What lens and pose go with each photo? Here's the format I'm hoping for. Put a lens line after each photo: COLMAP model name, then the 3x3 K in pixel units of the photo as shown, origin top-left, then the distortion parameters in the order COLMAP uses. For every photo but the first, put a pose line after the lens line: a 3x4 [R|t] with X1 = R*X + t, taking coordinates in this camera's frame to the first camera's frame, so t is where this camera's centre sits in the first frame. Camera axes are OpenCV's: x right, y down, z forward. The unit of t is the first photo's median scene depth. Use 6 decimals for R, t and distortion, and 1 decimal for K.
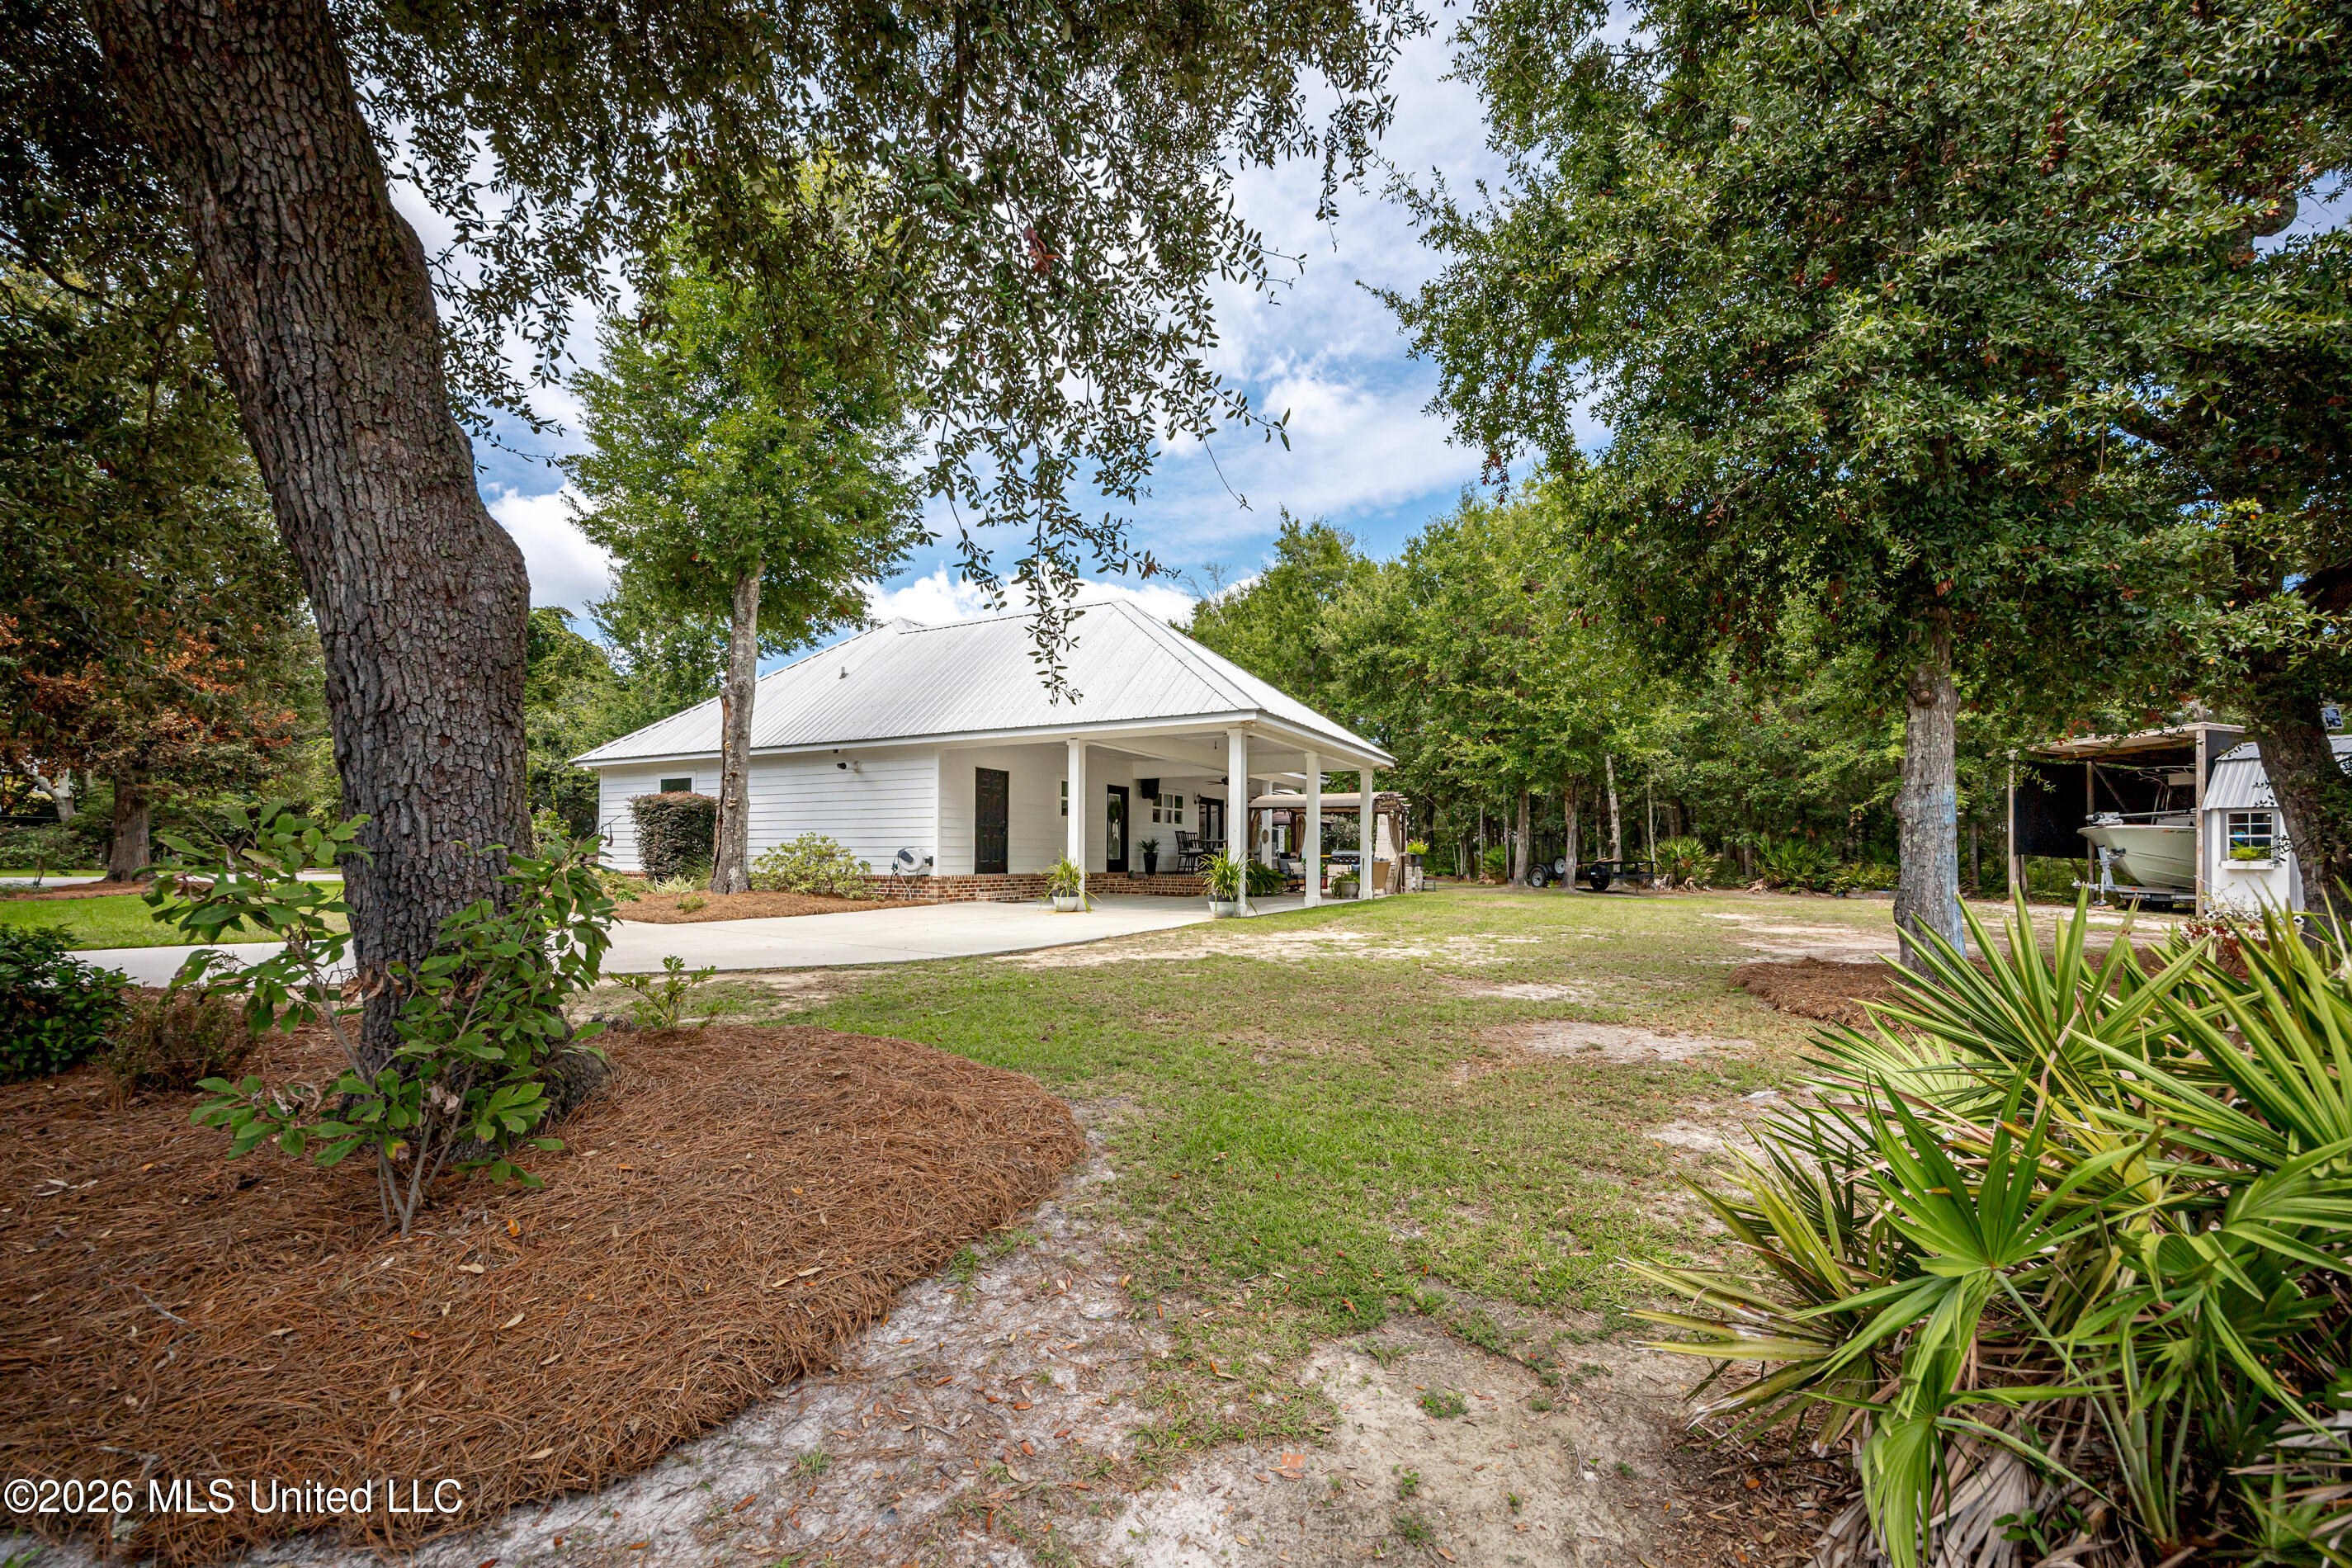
lens RADIAL K [[949.6, 0, 1176.2], [0, 949.6, 817.5], [0, 0, 1]] dist [-0.001695, -0.000147]
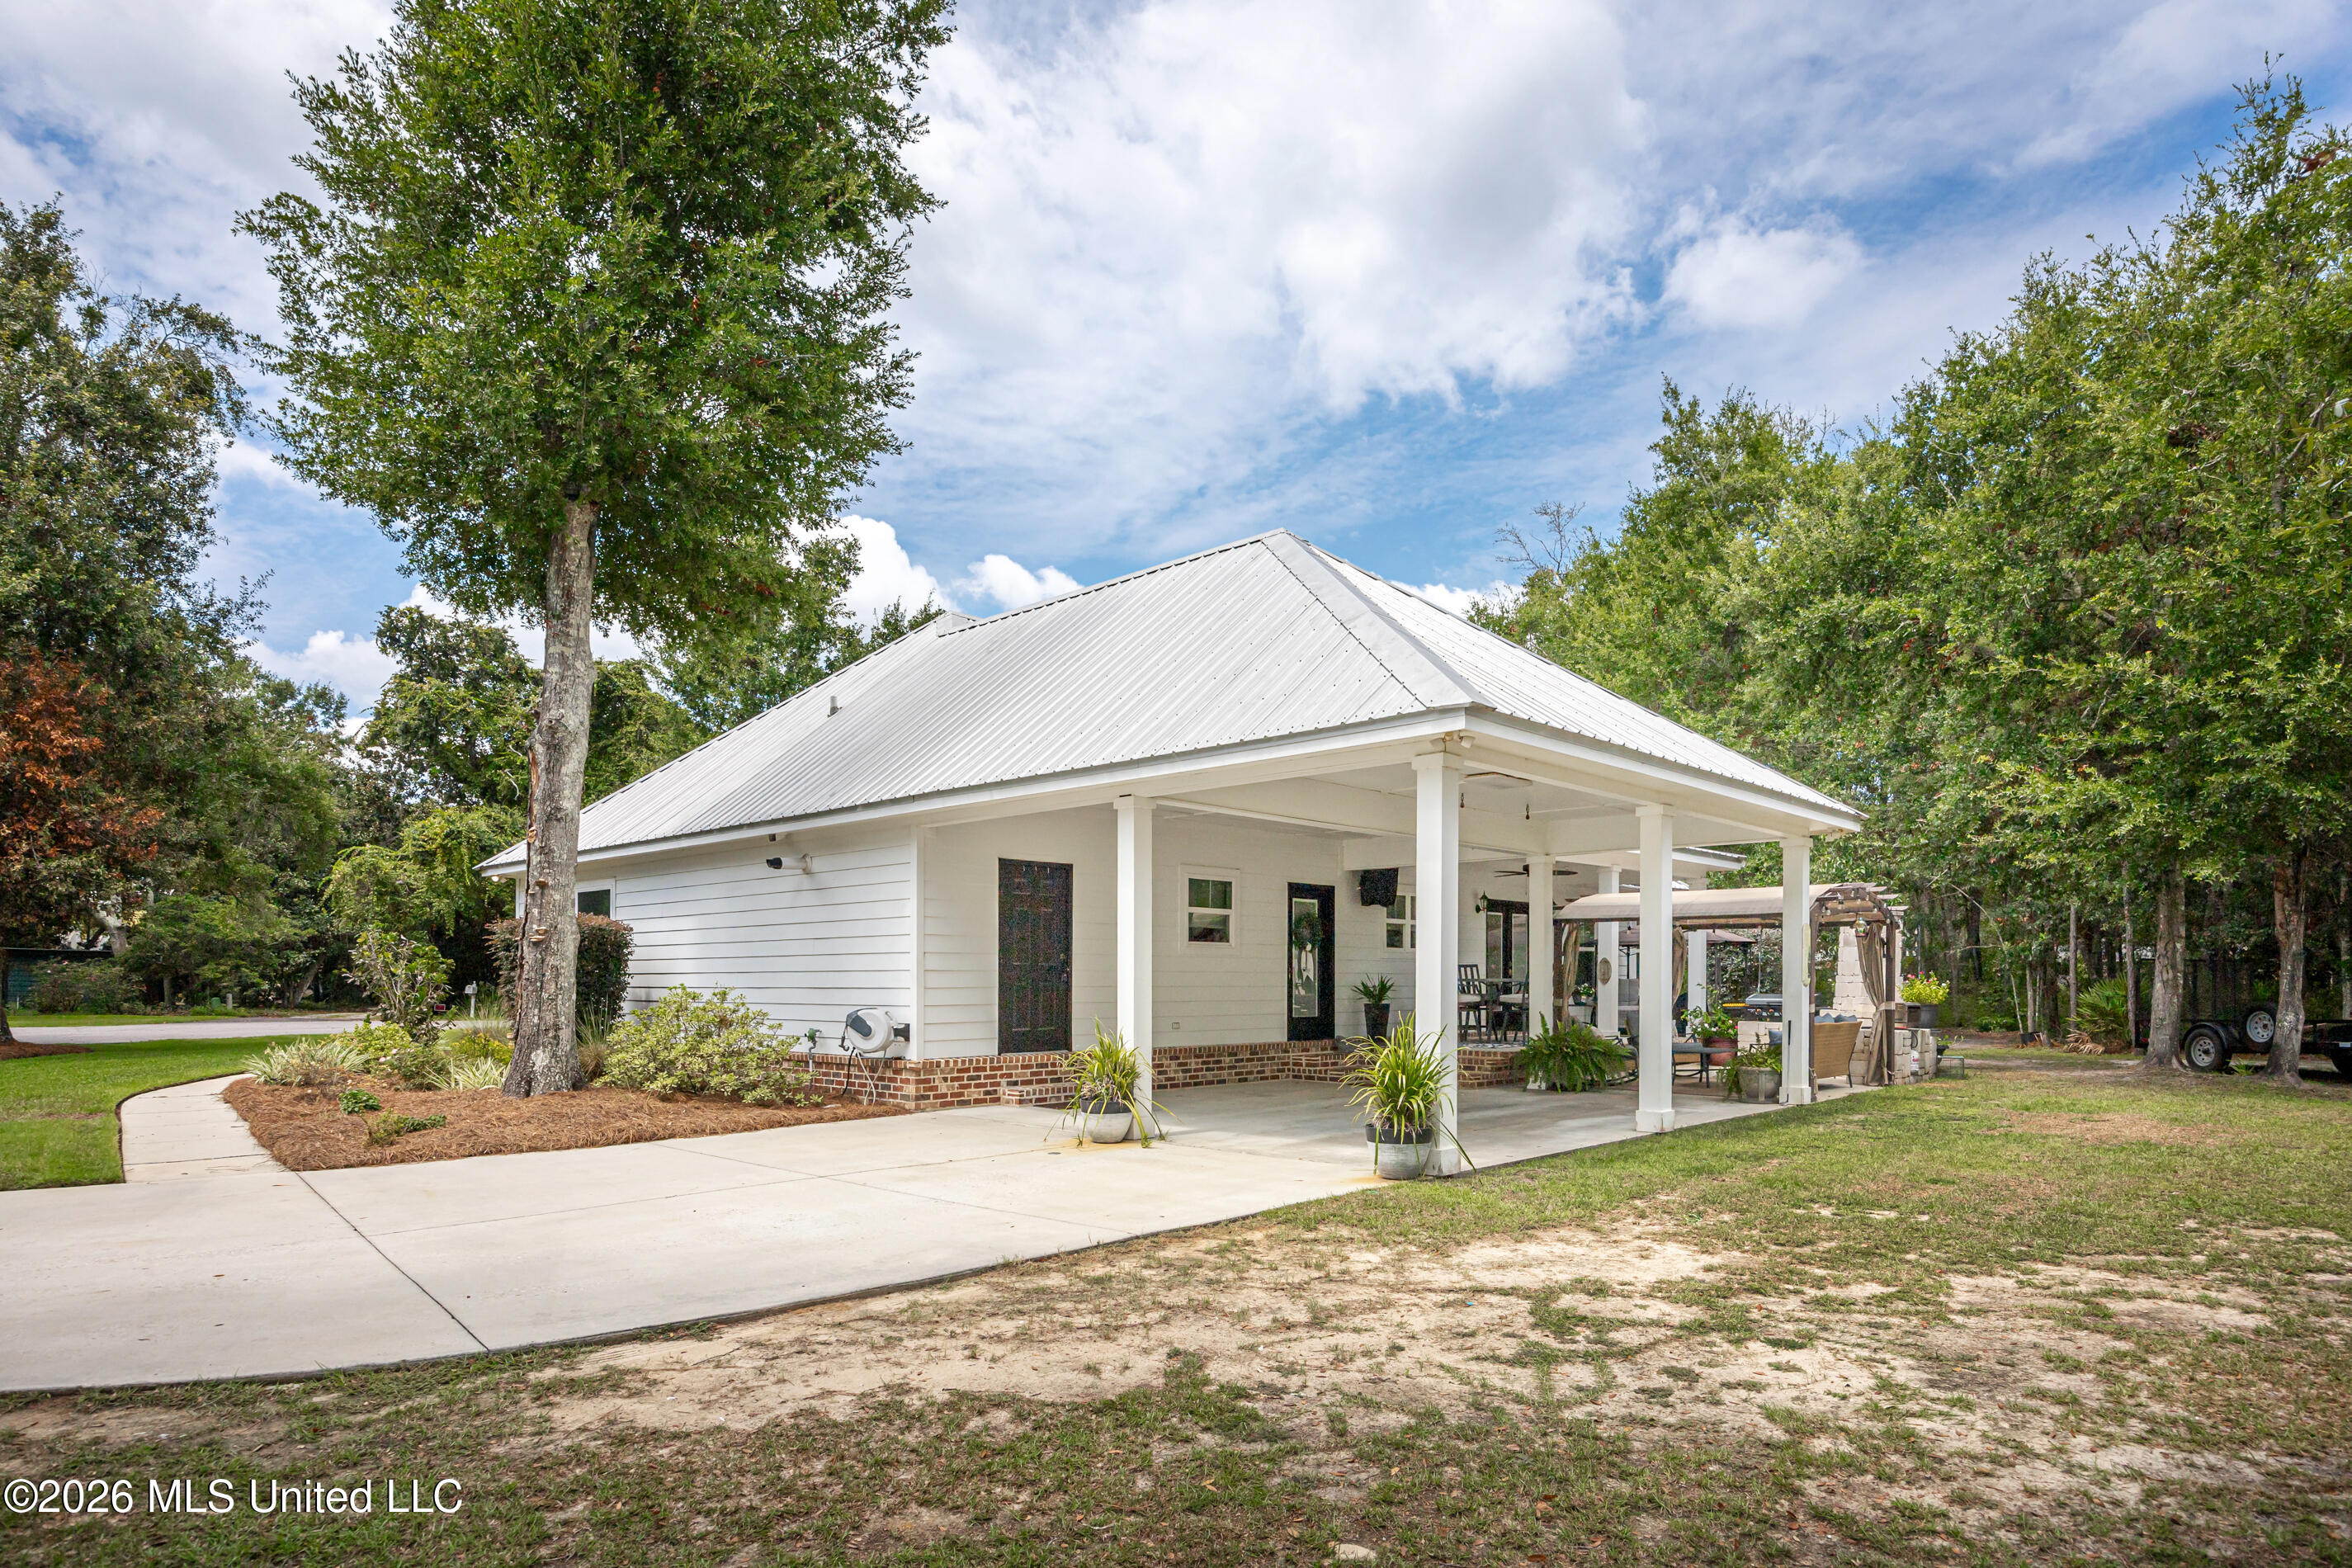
lens RADIAL K [[1316.9, 0, 1179.6], [0, 1316.9, 956.5], [0, 0, 1]] dist [0.003490, 0.001606]
pose [[0.958745, -0.009081, -0.284124, 0.079782], [0.015741, 0.999652, 0.021166, -0.008395], [0.283833, -0.024765, 0.958554, 0.233485]]
